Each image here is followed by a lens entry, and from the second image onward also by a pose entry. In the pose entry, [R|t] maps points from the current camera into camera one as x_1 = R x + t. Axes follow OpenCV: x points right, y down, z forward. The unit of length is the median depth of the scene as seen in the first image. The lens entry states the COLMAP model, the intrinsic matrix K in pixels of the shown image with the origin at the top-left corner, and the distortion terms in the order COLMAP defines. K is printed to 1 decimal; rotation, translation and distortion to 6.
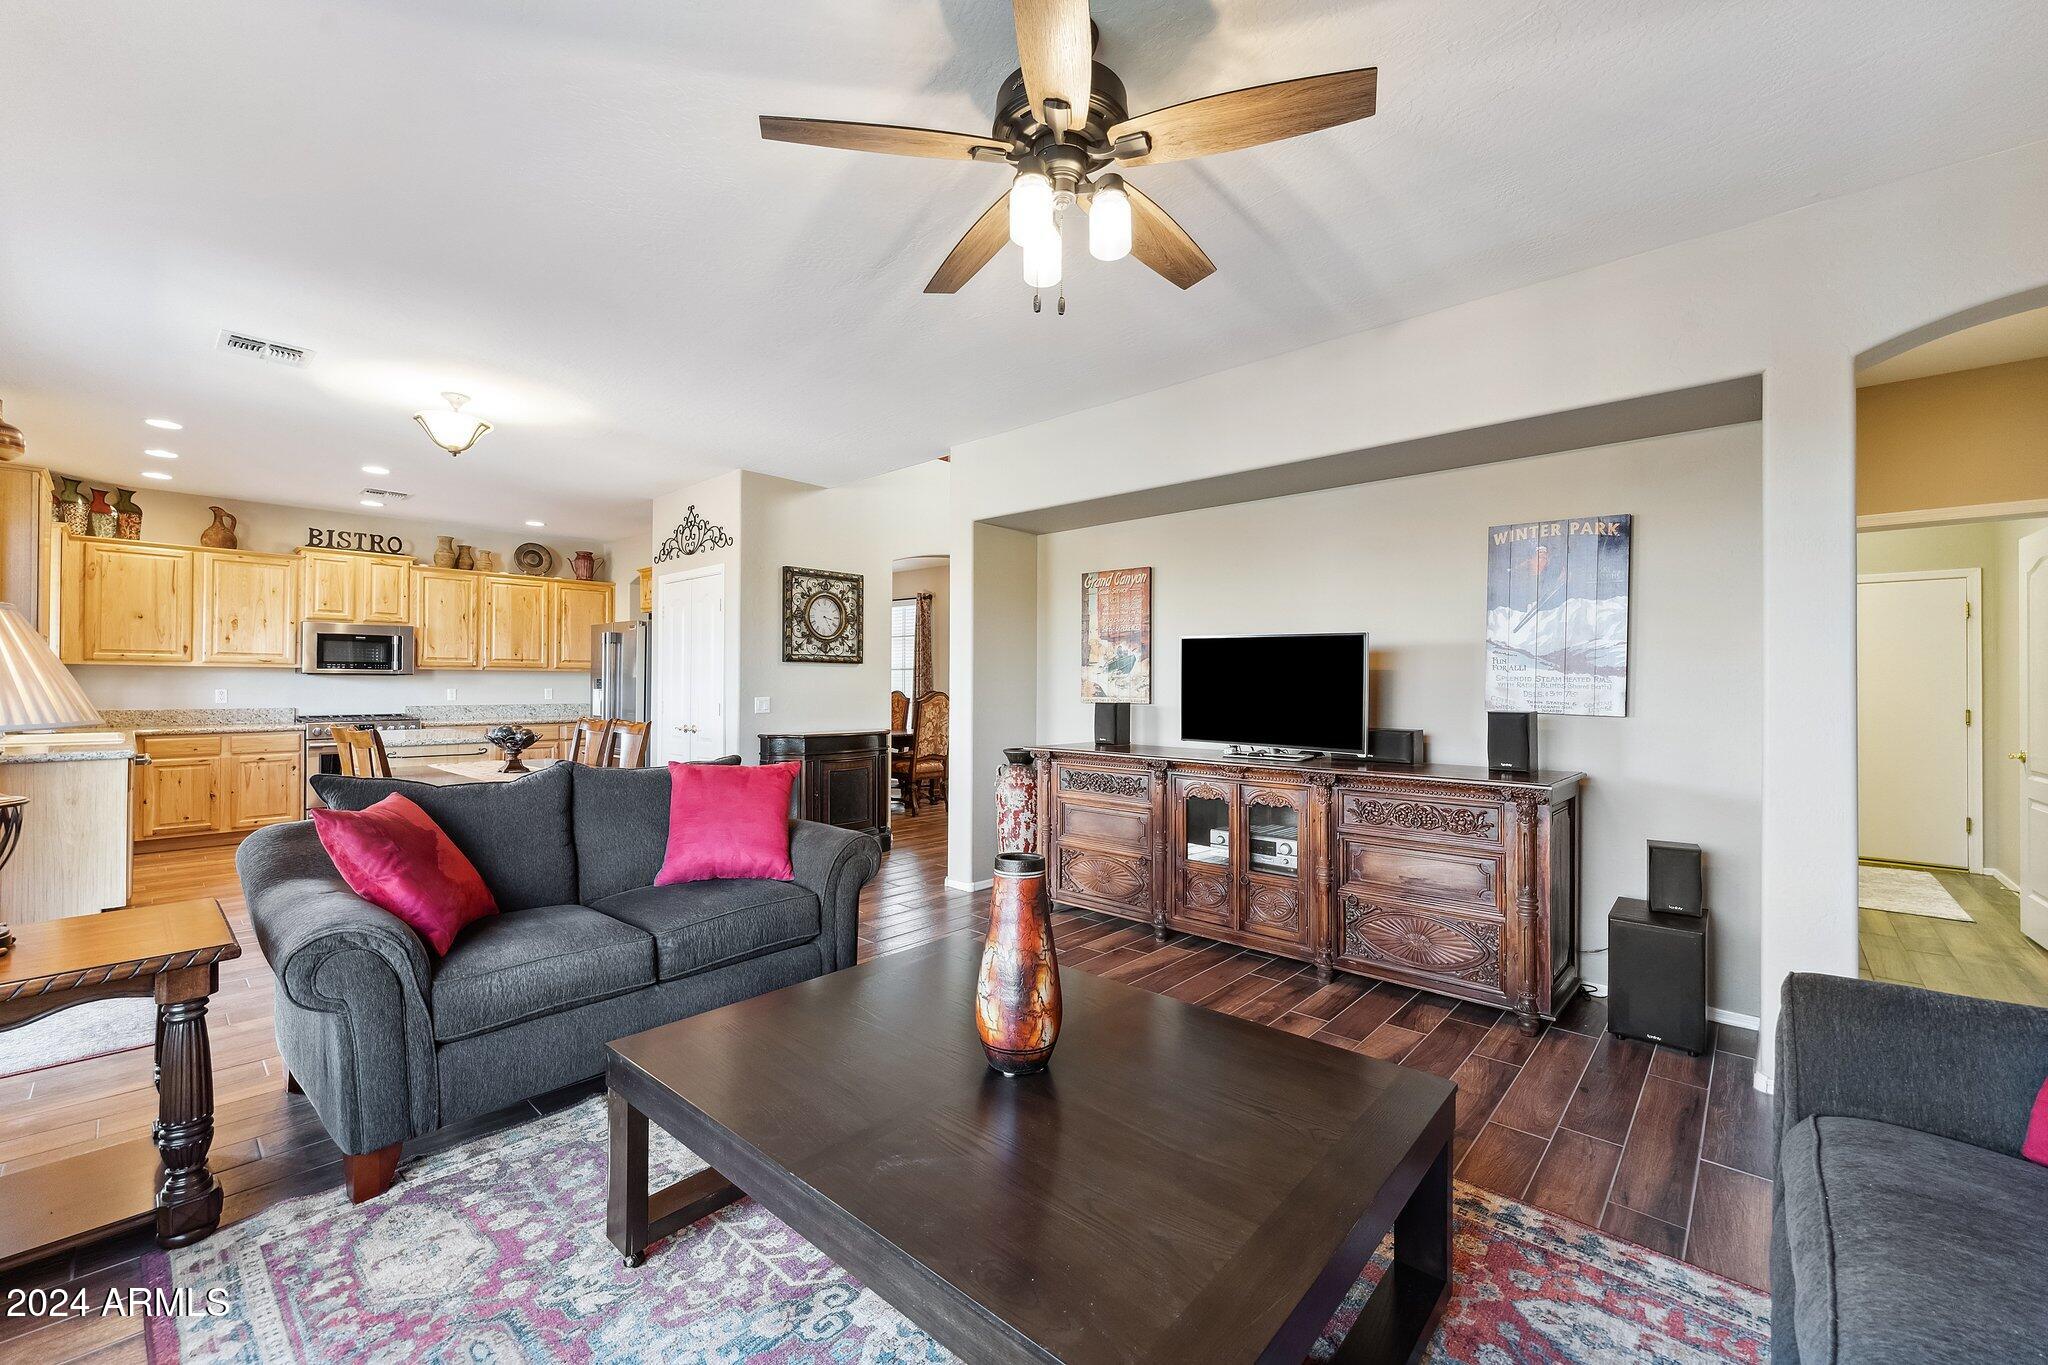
lens RADIAL K [[823.8, 0, 1009.9], [0, 823.8, 678.5], [0, 0, 1]] dist [0.000012, 0.000338]
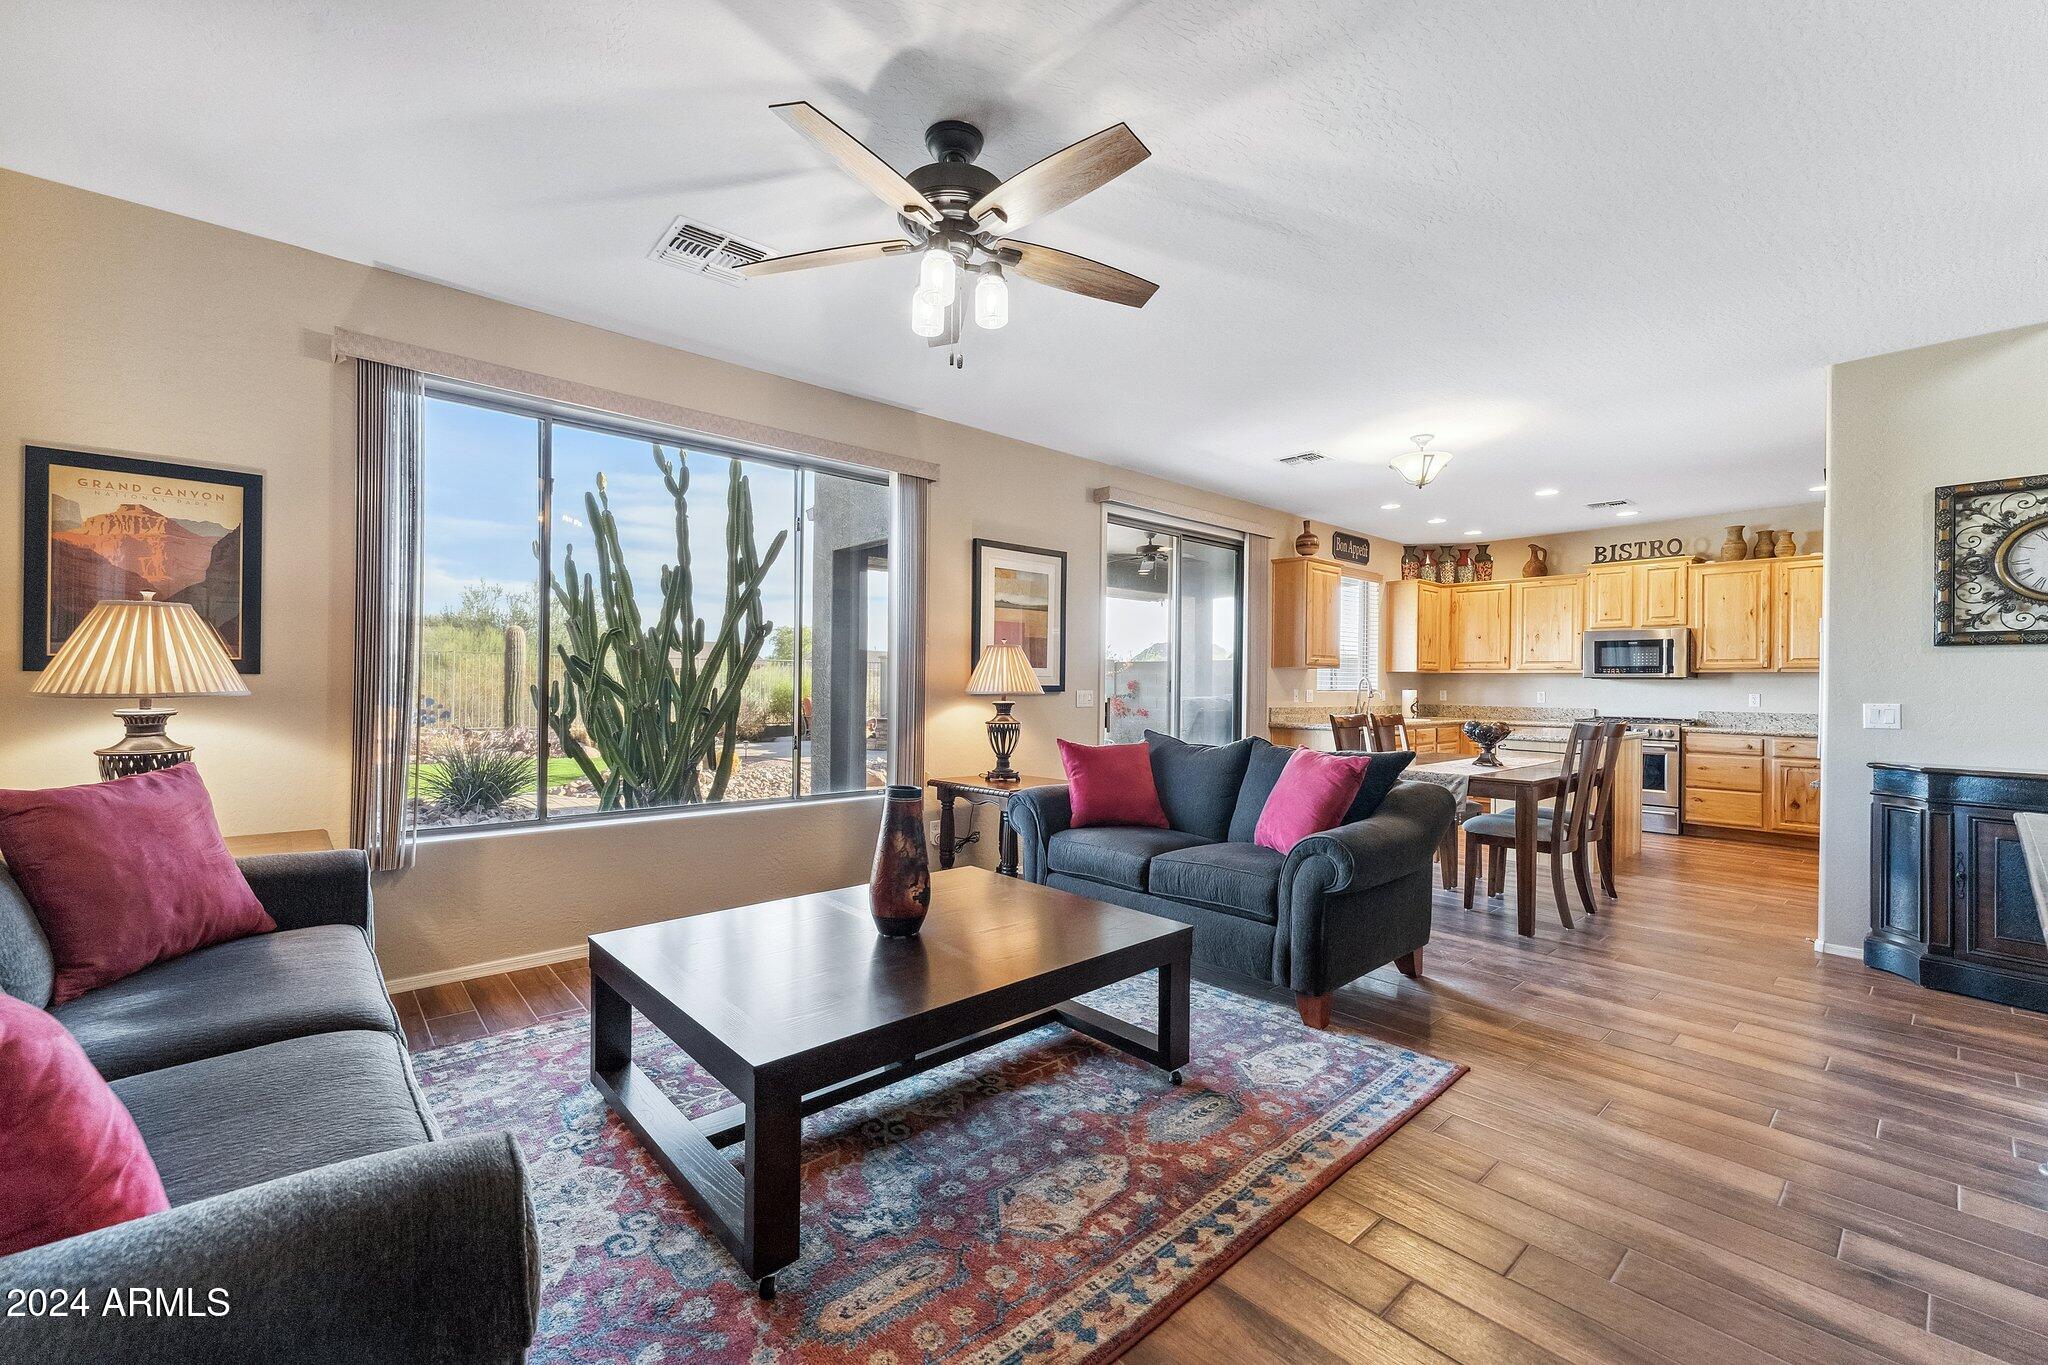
lens RADIAL K [[835.1, 0, 1006.4], [0, 835.1, 683.9], [0, 0, 1]] dist [0.002537, 0.000390]
pose [[-0.107901, -0.006602, -0.994140, 0.380231], [-0.003953, 0.999973, -0.006211, 0.012857], [0.994154, 0.003259, -0.107924, 0.358208]]
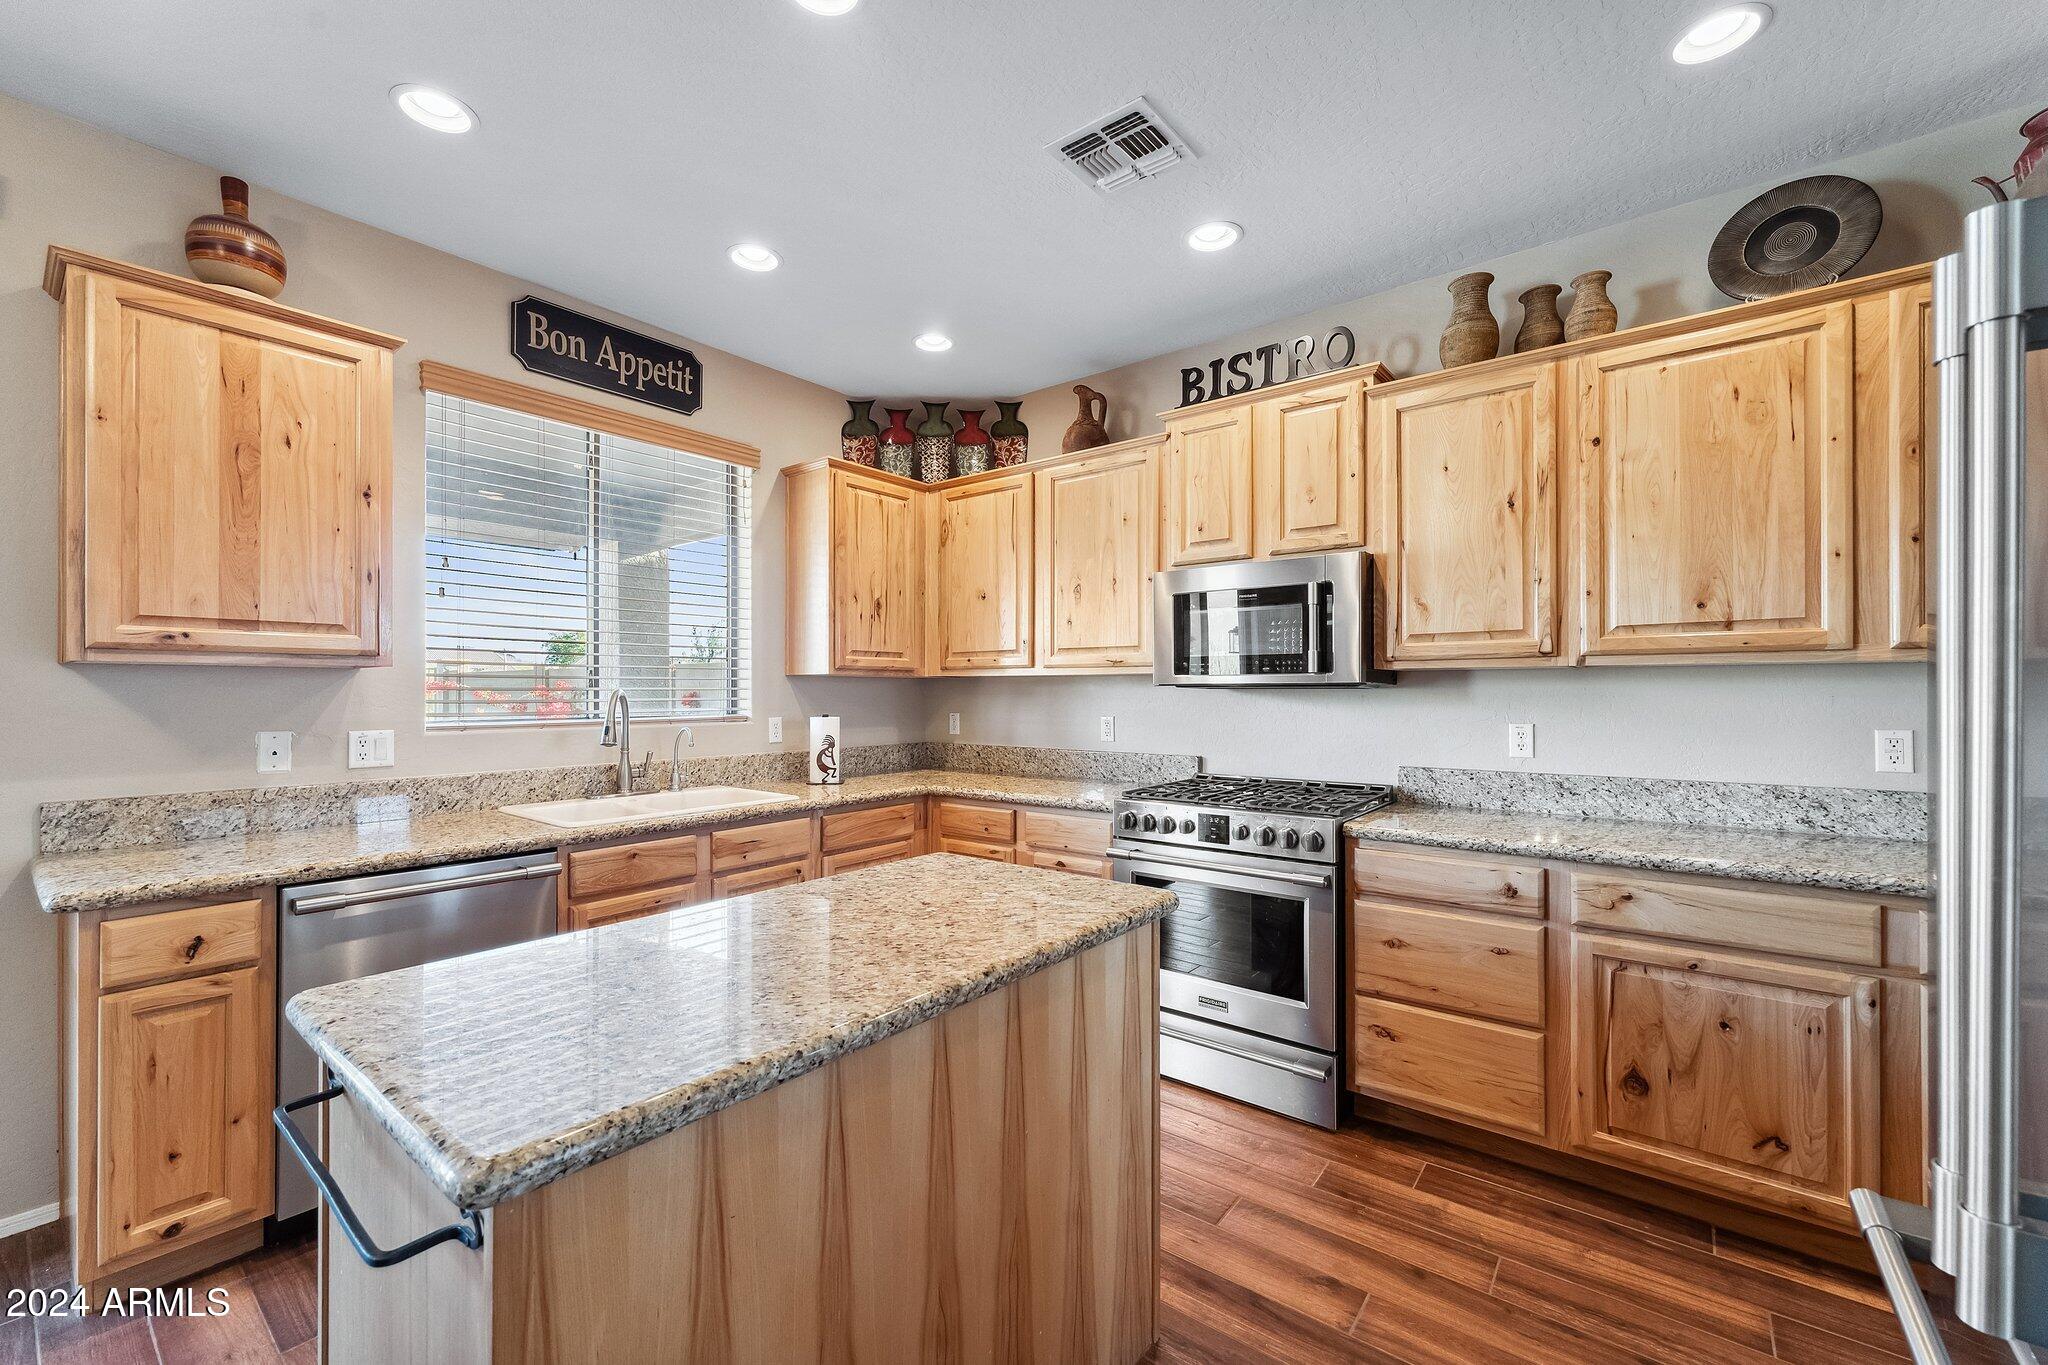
lens RADIAL K [[827.8, 0, 1009.7], [0, 827.8, 691.2], [0, 0, 1]] dist [0.000253, 0.000006]
pose [[0.071339, -0.007229, -0.997426, -0.426273], [0.007151, 0.999952, -0.006736, -0.000678], [0.997426, -0.006652, 0.071388, 0.934031]]
